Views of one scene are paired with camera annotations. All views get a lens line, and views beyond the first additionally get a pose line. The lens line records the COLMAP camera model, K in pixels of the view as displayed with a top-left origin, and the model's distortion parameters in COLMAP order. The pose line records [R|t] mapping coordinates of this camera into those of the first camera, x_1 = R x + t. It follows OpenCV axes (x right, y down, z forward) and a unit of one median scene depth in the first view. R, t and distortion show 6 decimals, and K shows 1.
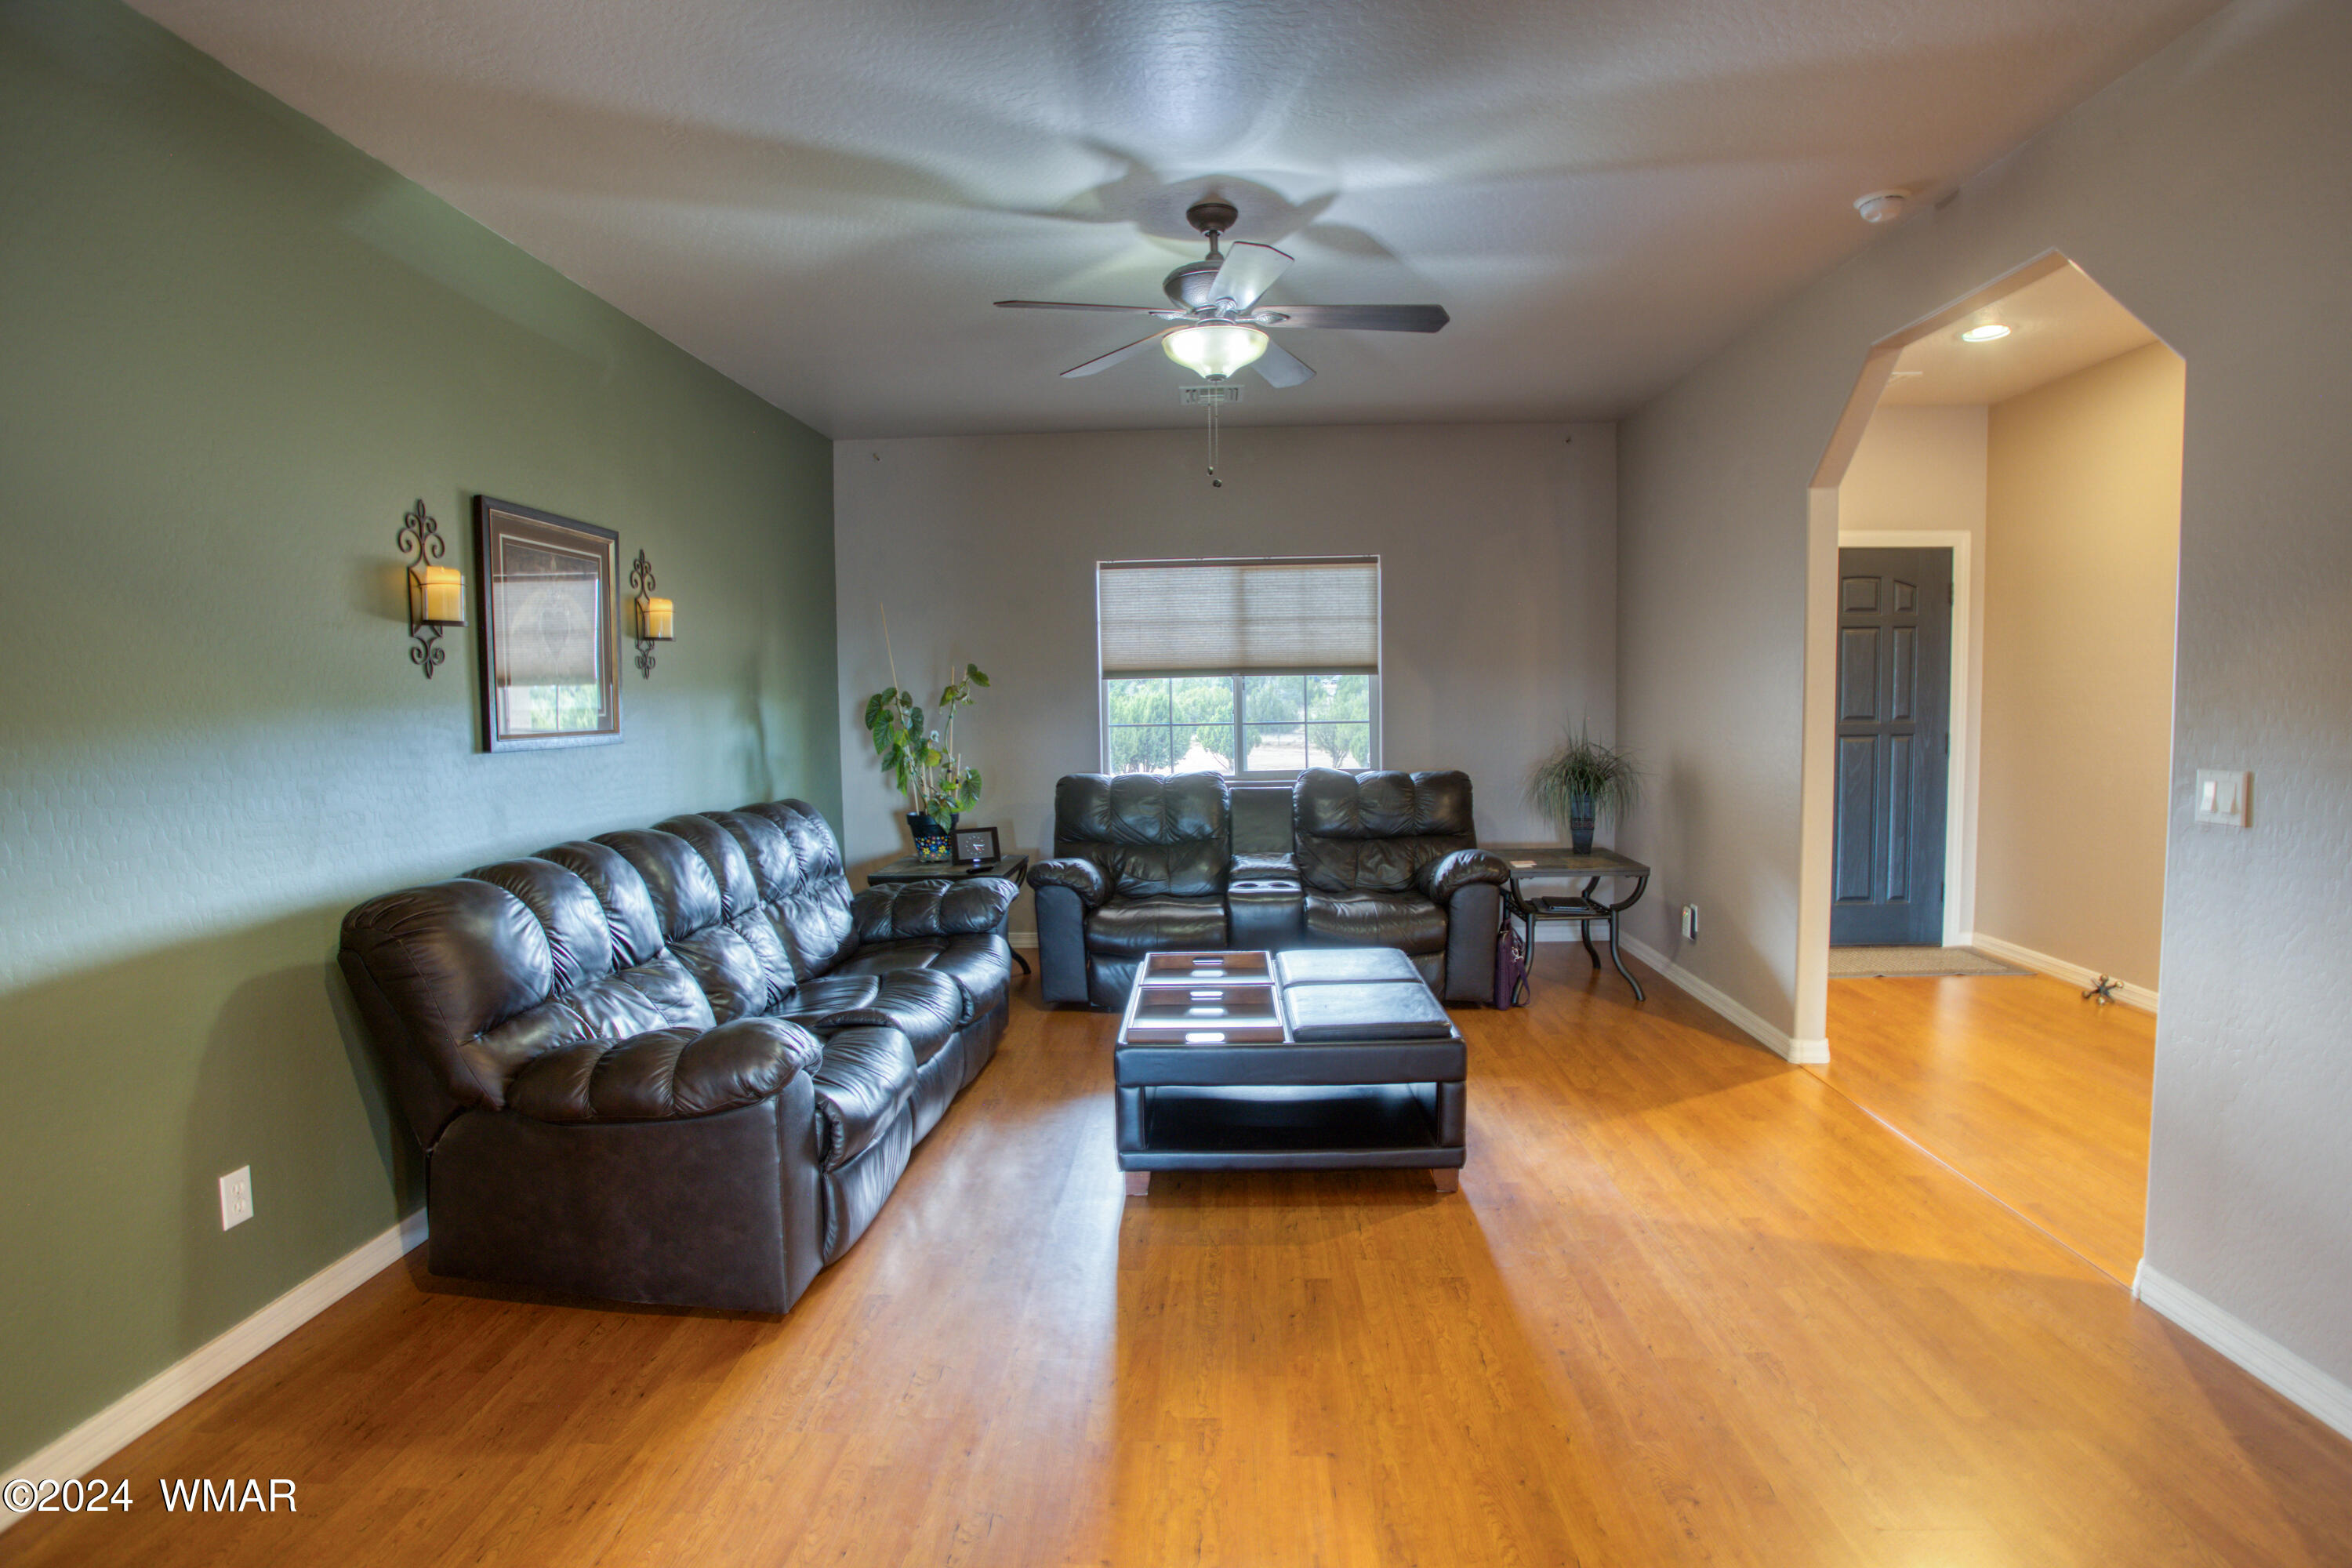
lens RADIAL K [[1142.3, 0, 1181.9], [0, 1142.3, 742.1], [0, 0, 1]] dist [0.001719, 0.000441]
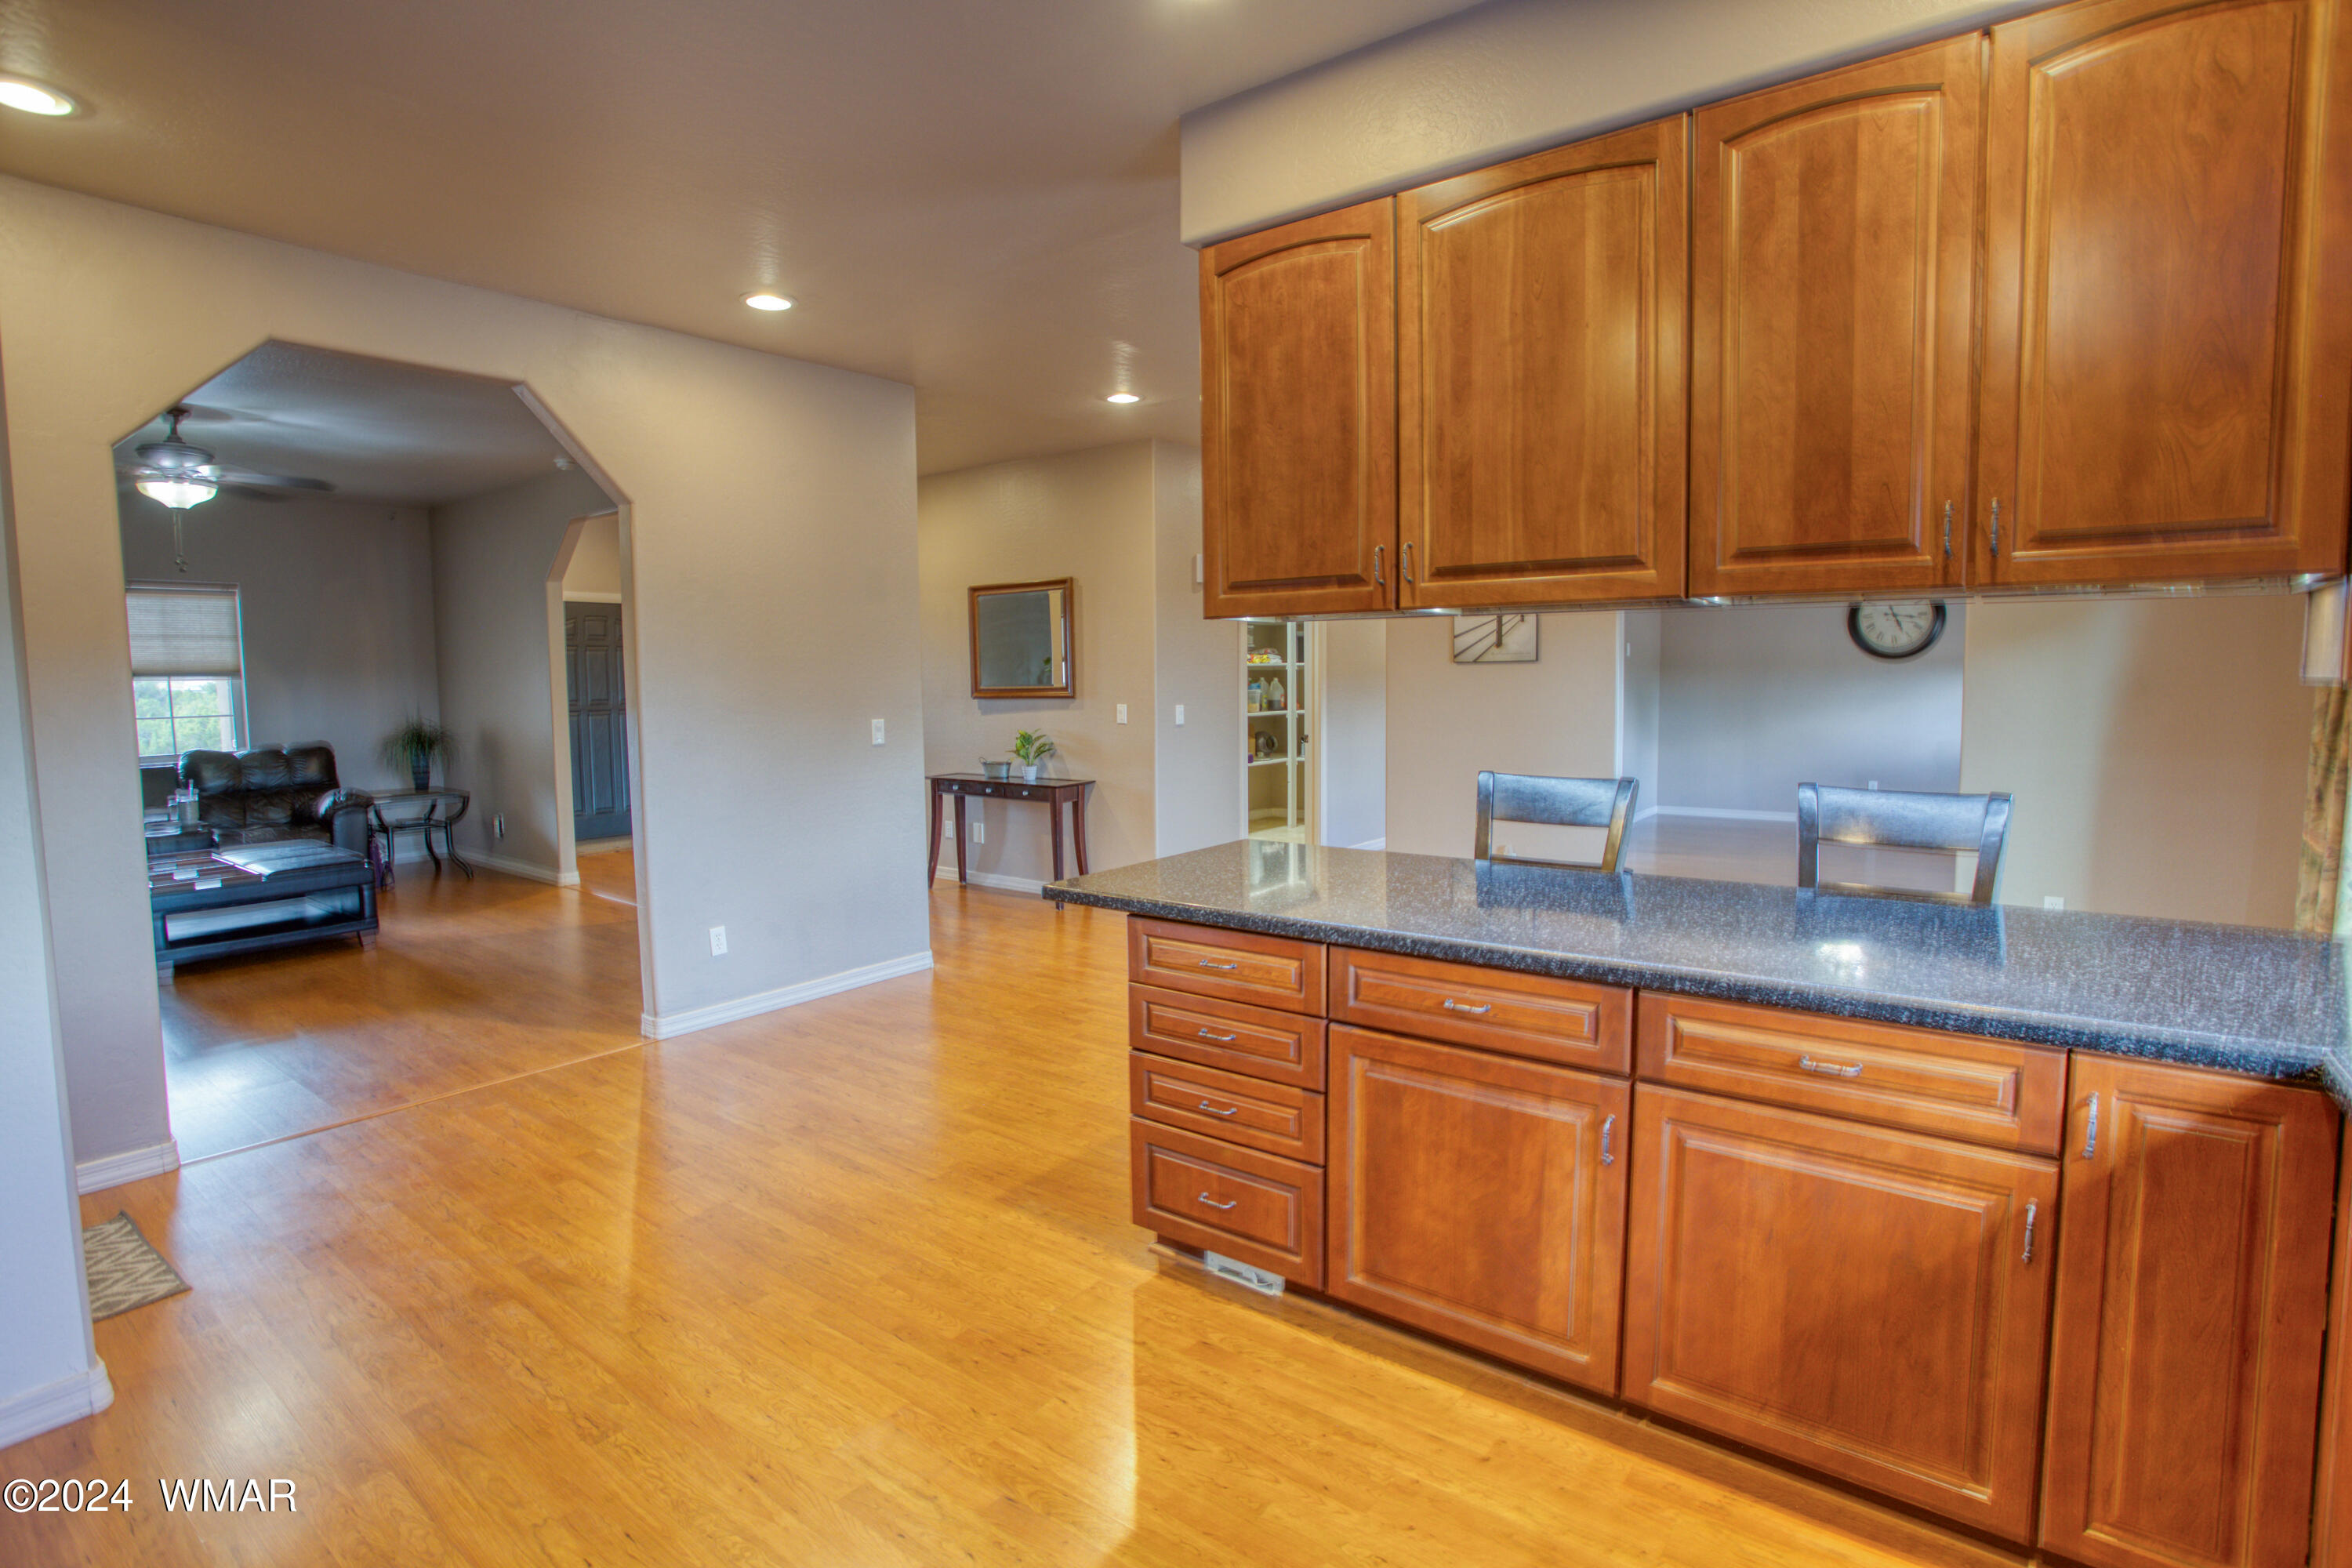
lens RADIAL K [[1142.3, 0, 1181.9], [0, 1142.3, 742.1], [0, 0, 1]] dist [0.001719, 0.000441]
pose [[0.578333, -0.051727, 0.814159, -0.320159], [0.052821, 0.998268, 0.025903, 0.043639], [-0.814089, 0.028024, 0.580064, -0.760607]]
